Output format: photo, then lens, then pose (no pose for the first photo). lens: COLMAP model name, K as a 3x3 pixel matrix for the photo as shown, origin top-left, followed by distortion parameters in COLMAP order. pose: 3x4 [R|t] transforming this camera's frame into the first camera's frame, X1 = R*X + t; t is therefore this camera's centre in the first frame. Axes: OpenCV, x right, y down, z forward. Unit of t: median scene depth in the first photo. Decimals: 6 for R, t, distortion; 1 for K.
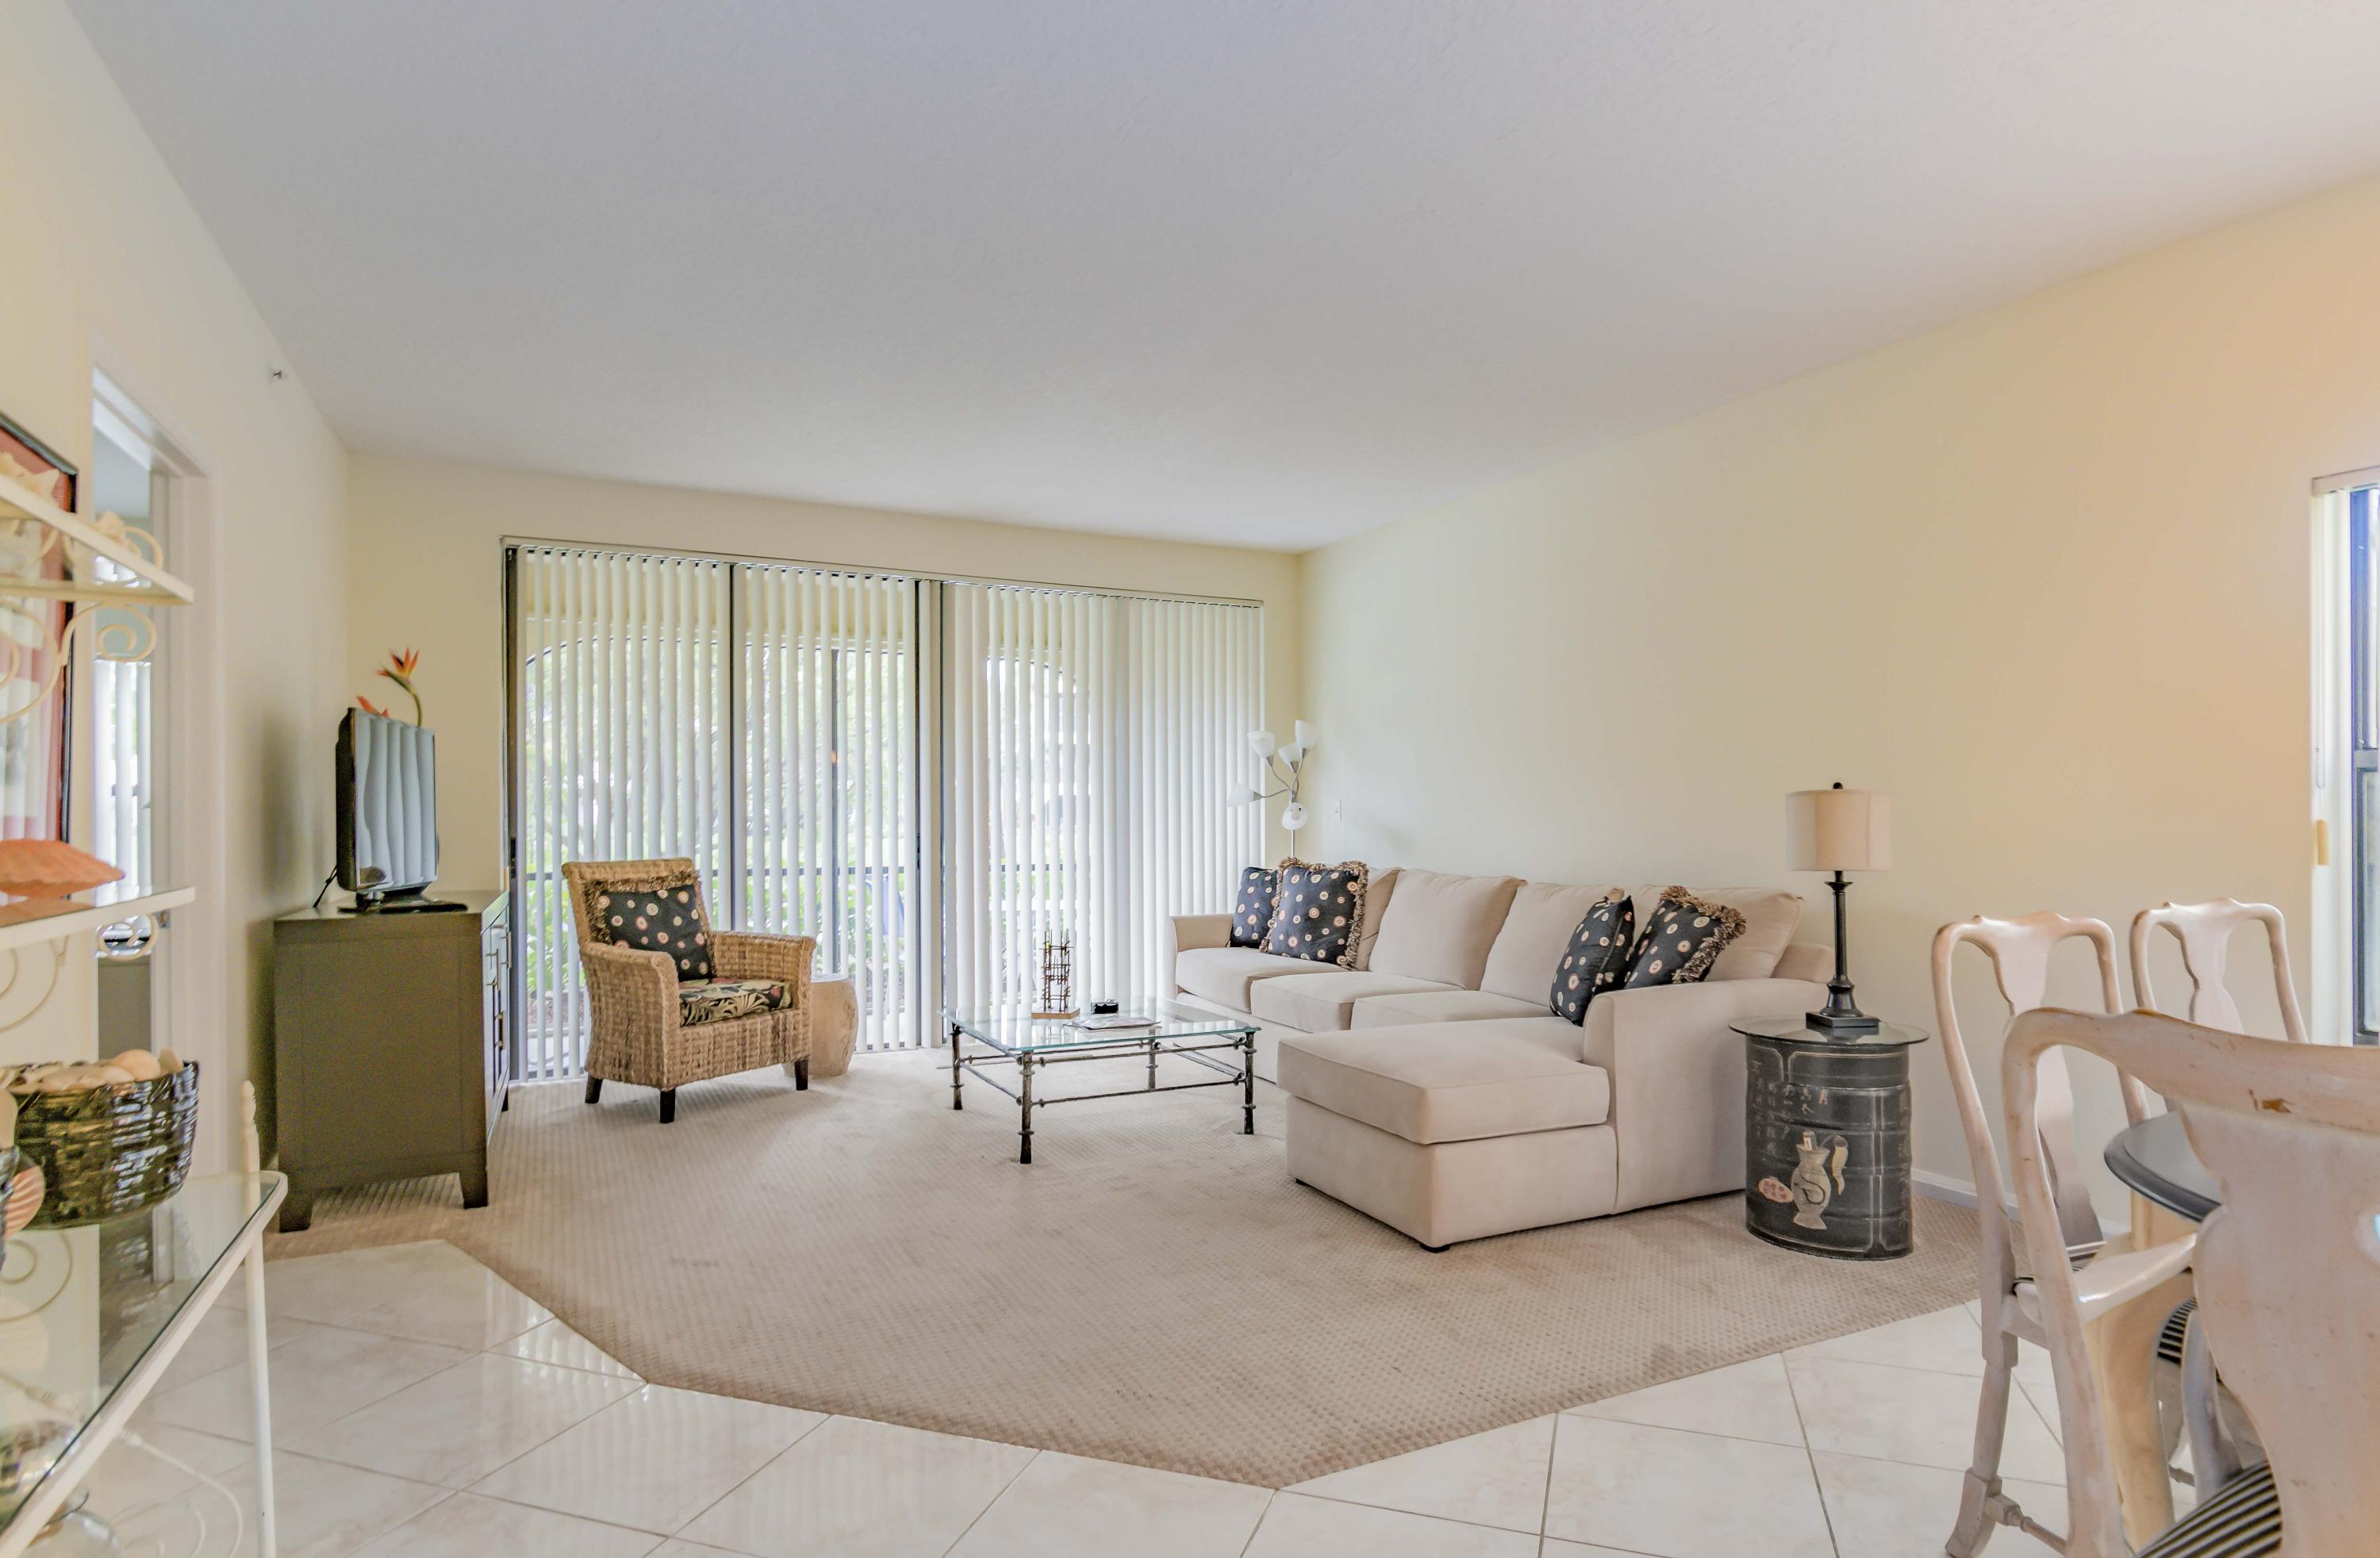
lens RADIAL K [[1254.7, 0, 1191.6], [0, 1254.7, 811.3], [0, 0, 1]] dist [-0.001310, -0.000430]
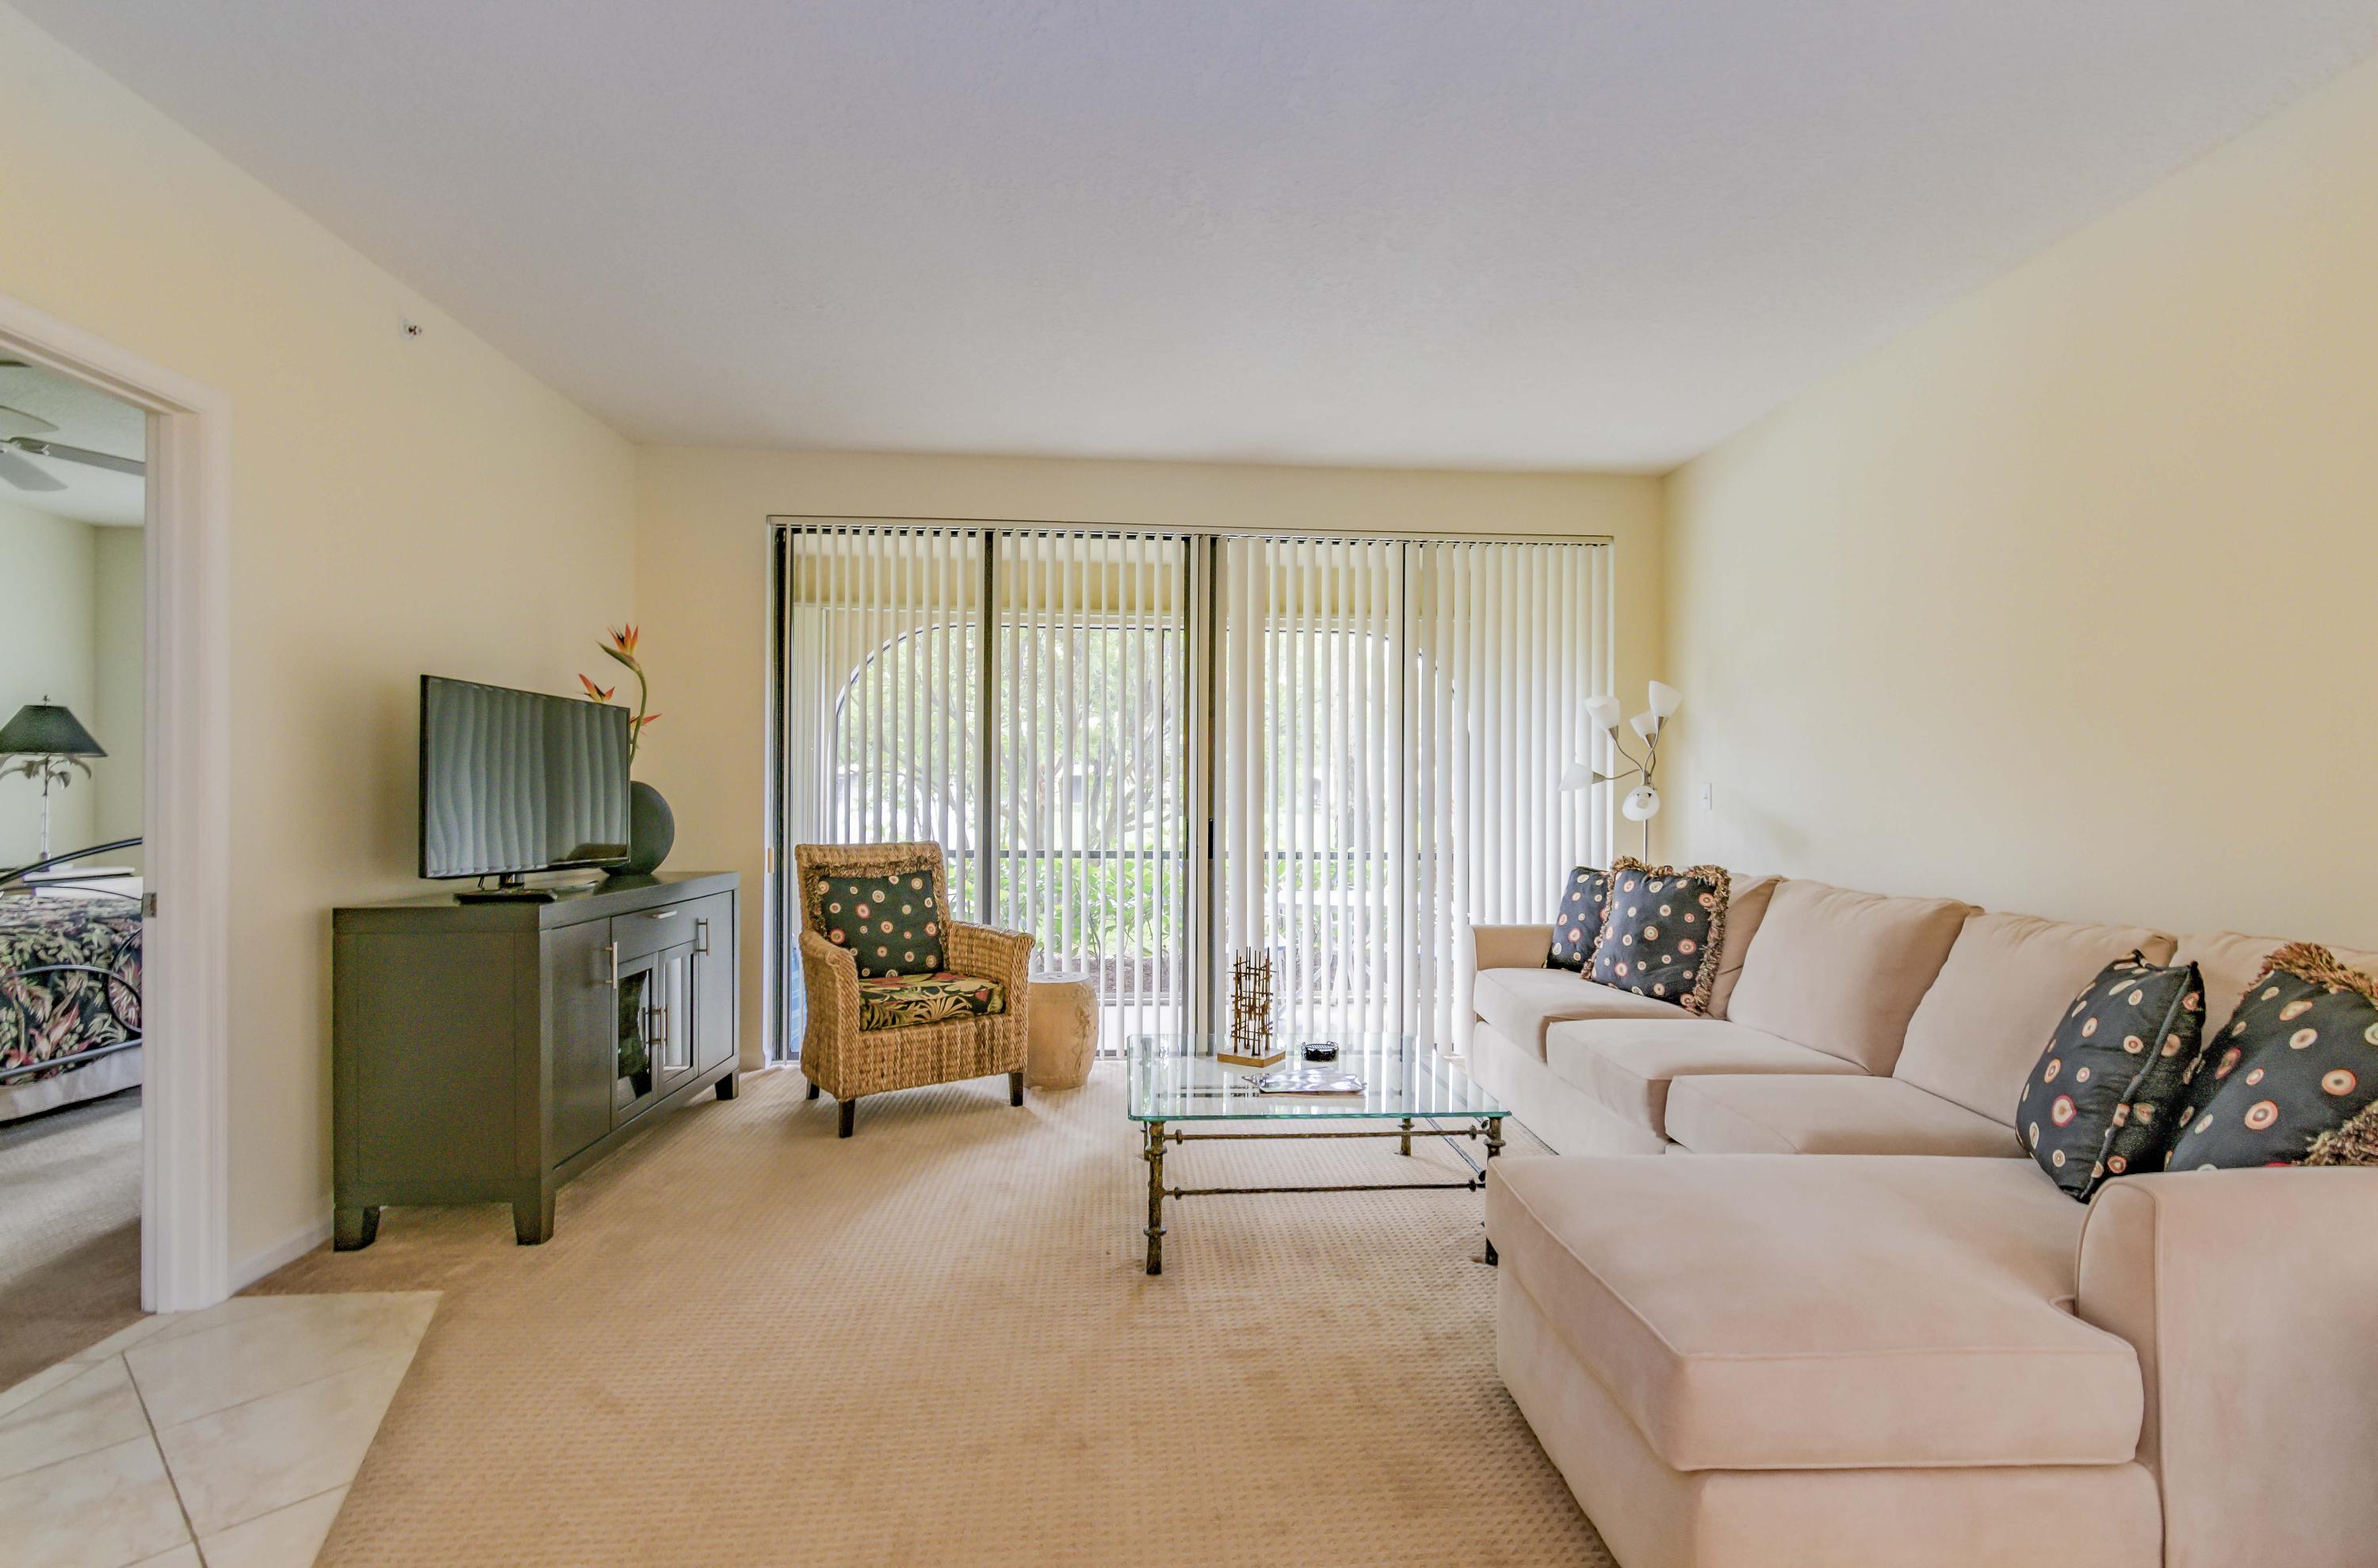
lens RADIAL K [[1091.1, 0, 1218.6], [0, 1091.1, 798.6], [0, 0, 1]] dist [0.000241, -0.000302]
pose [[0.928727, 0.007383, -0.370691, 0.109126], [-0.006238, 0.999971, 0.004287, -0.000216], [0.370712, -0.001669, 0.928746, 0.333687]]
